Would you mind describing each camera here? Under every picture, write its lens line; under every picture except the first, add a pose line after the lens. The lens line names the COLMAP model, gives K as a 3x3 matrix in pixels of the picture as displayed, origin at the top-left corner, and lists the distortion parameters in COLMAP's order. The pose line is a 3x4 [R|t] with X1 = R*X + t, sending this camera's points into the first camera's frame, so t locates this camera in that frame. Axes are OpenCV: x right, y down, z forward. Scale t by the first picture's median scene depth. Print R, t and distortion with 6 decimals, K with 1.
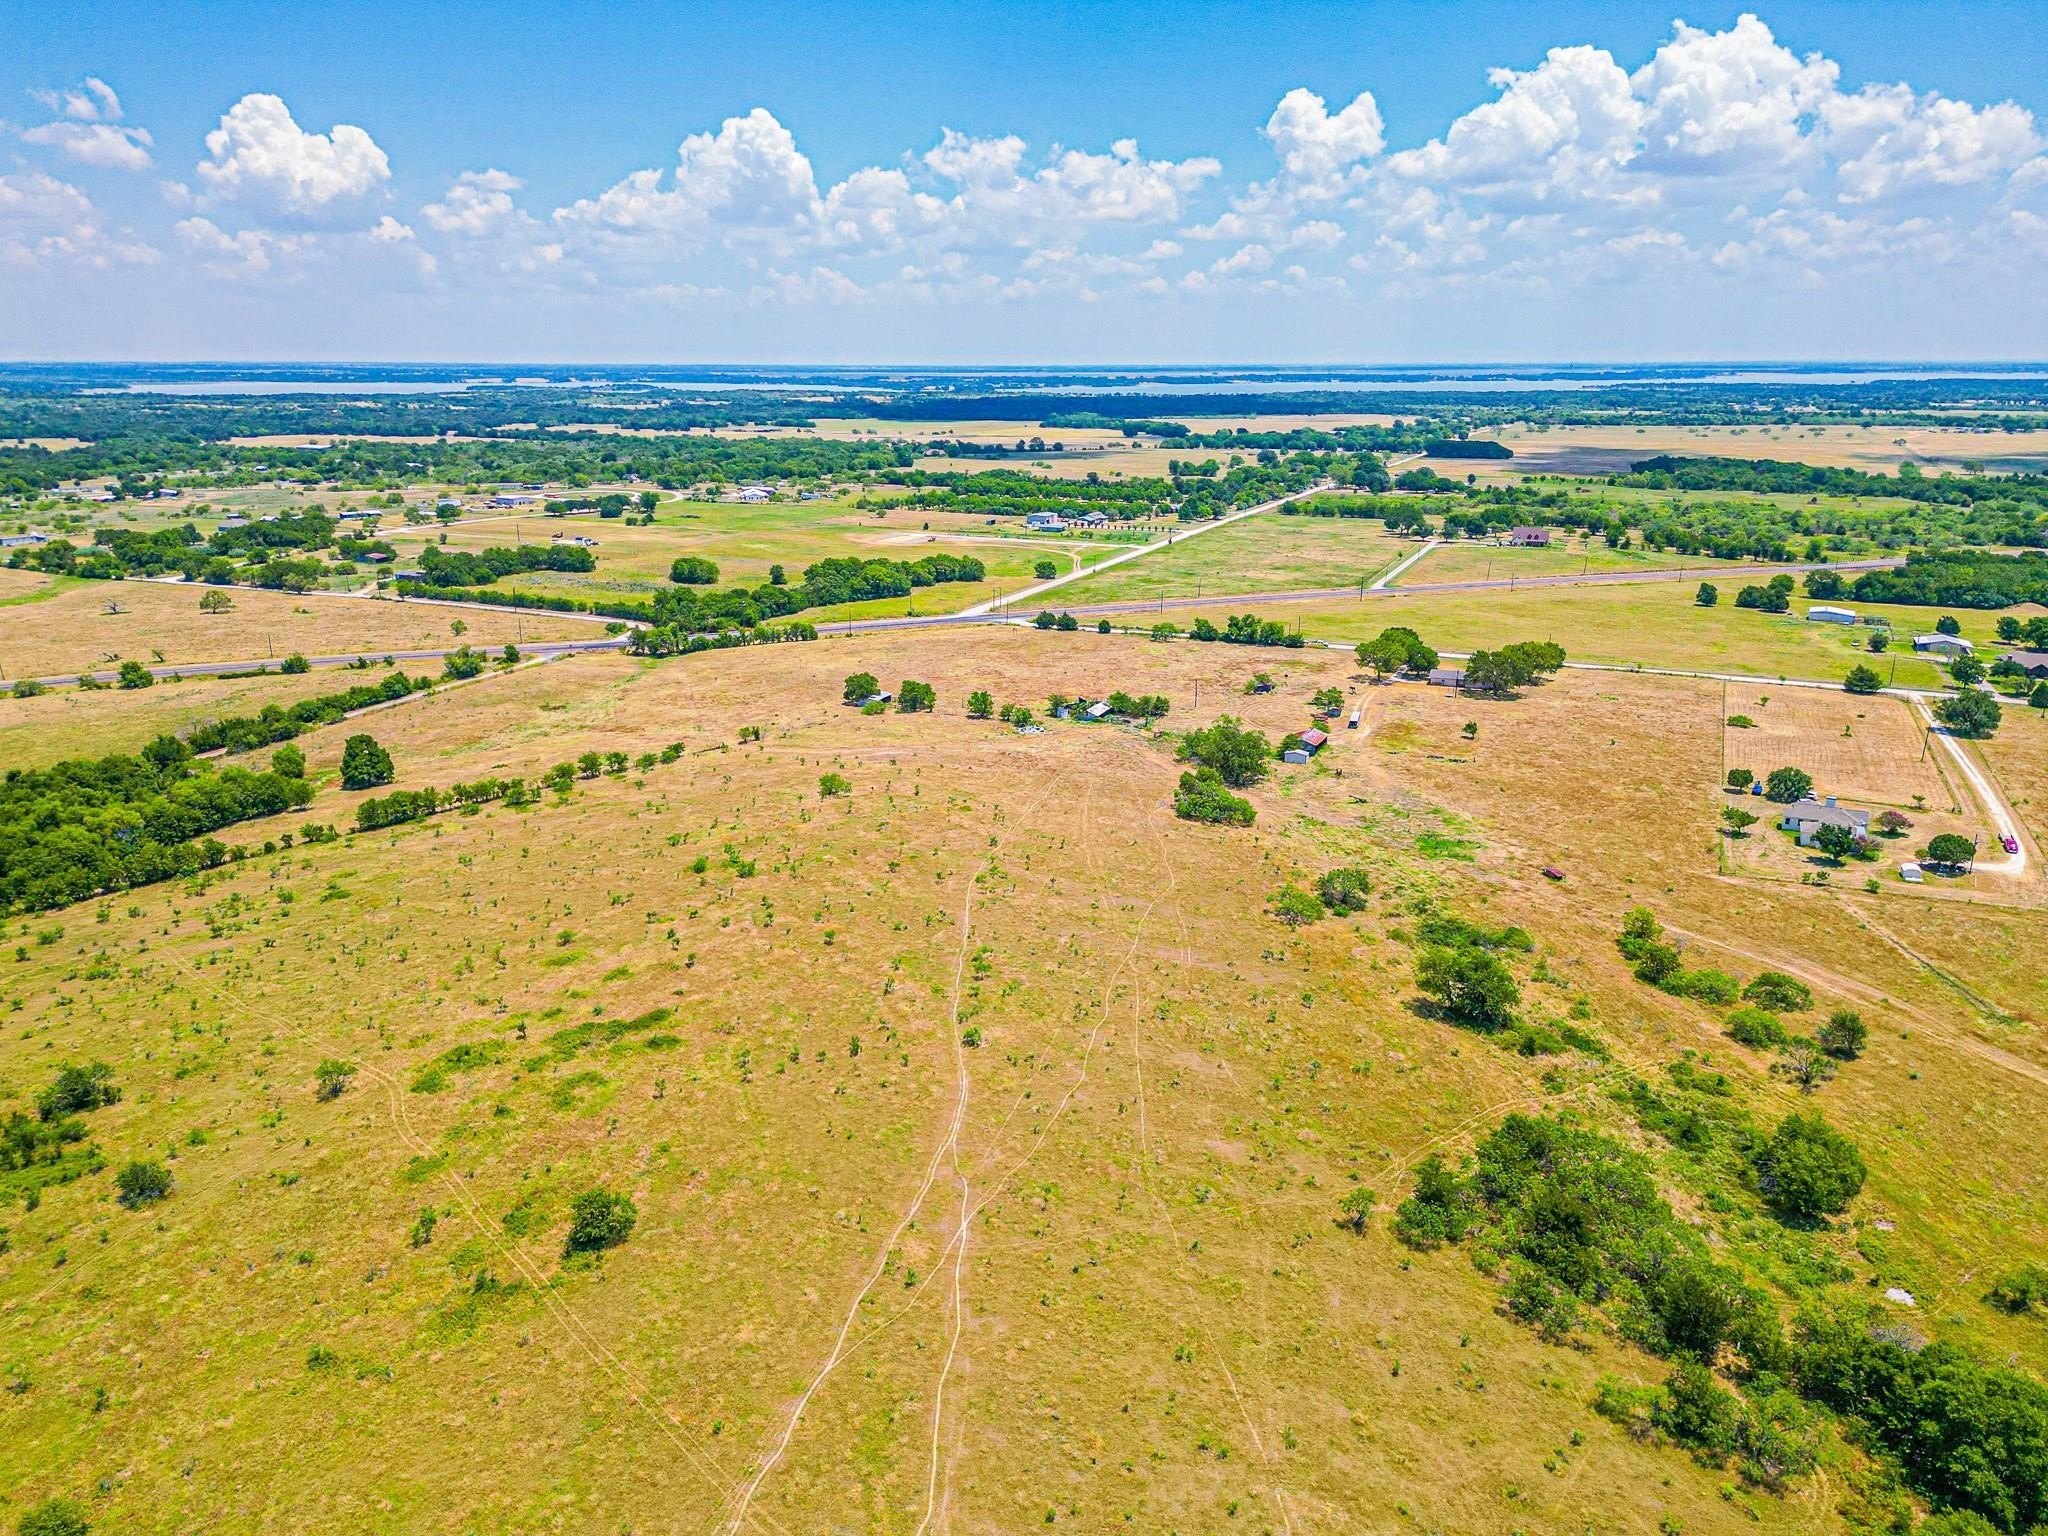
lens RADIAL K [[1434.0, 0, 1021.9], [0, 1434.0, 801.0], [0, 0, 1]] dist [0.079028, -0.072520]
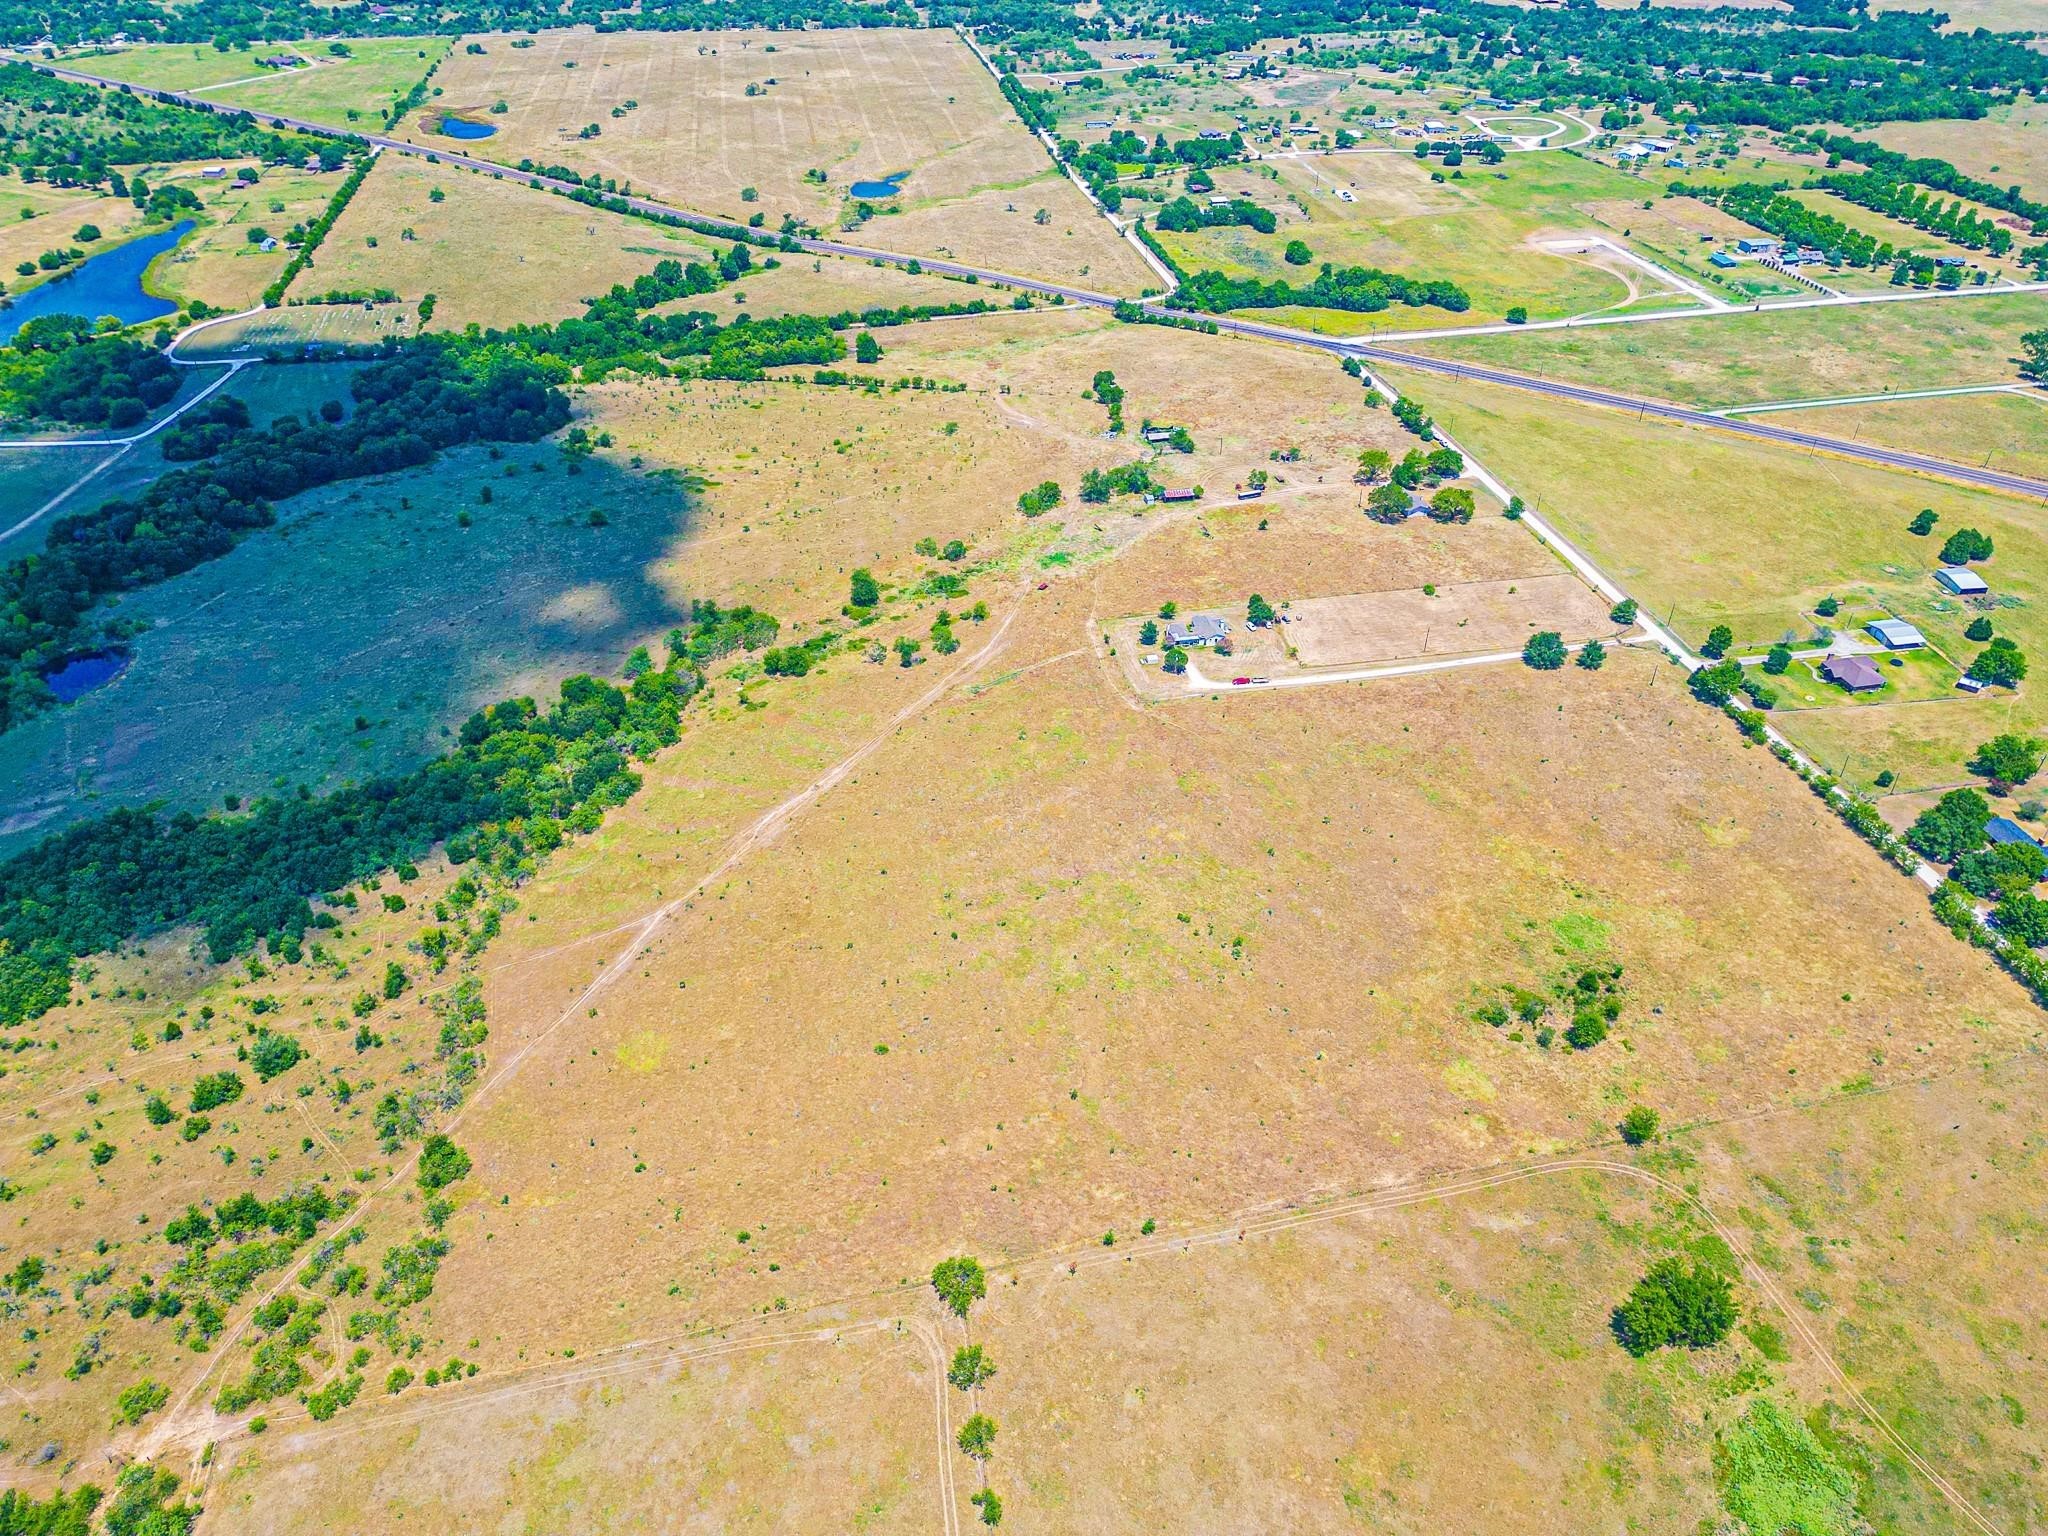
lens RADIAL K [[1433.6, 0, 1024.0], [0, 1433.6, 768.0], [0, 0, 1]] dist [0.082607, -0.079630]
pose [[0.571832, 0.473807, -0.669712, 0.357498], [-0.240594, 0.877315, 0.415251, -0.108336], [0.784297, -0.076325, 0.615672, -0.049062]]
